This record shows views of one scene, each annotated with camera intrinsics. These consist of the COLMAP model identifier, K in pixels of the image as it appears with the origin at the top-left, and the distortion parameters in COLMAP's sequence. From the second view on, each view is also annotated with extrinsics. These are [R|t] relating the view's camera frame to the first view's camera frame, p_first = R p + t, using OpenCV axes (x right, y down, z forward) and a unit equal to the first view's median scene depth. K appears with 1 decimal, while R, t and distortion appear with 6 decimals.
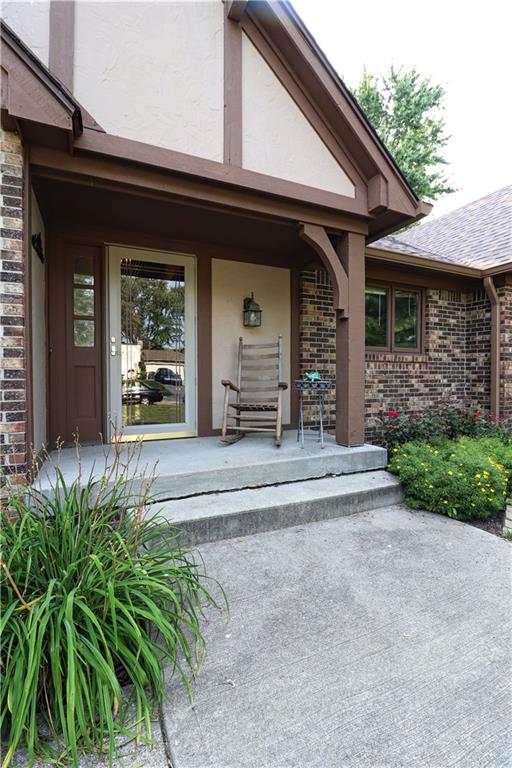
lens RADIAL K [[362.1, 0, 253.4], [0, 362.1, 381.0], [0, 0, 1]] dist [-0.001117, -0.000567]
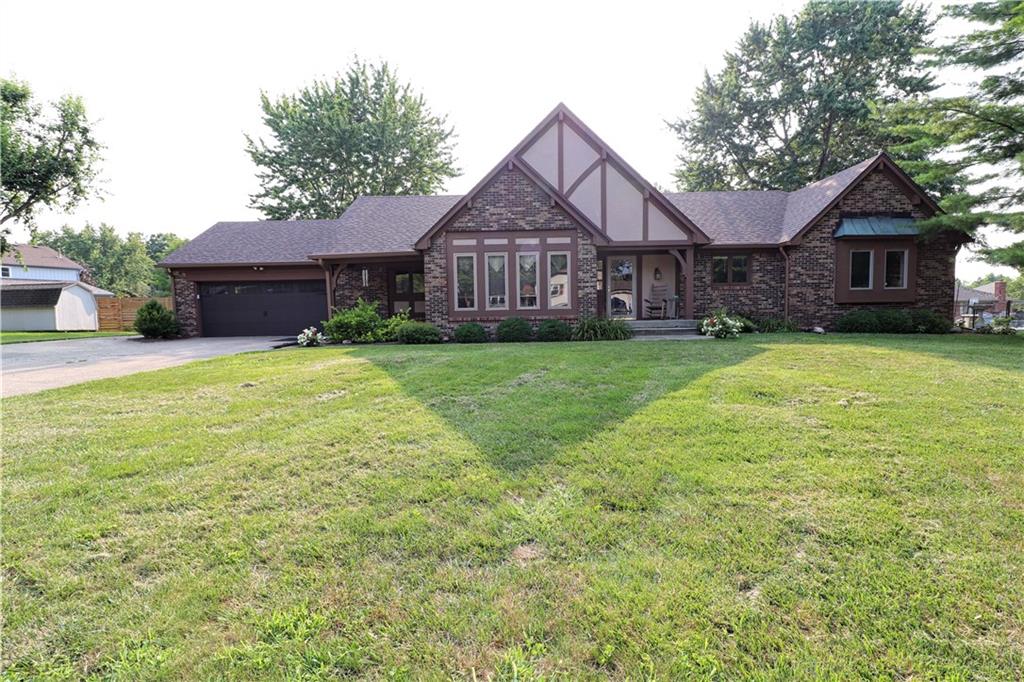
lens RADIAL K [[482.8, 0, 511.5], [0, 482.8, 335.6], [0, 0, 1]] dist [-0.001117, -0.000567]
pose [[0.904958, 0.013536, -0.425285, 0.559284], [0.012990, 0.998149, 0.059412, 0.042394], [0.425302, -0.059290, 0.903107, -2.796155]]
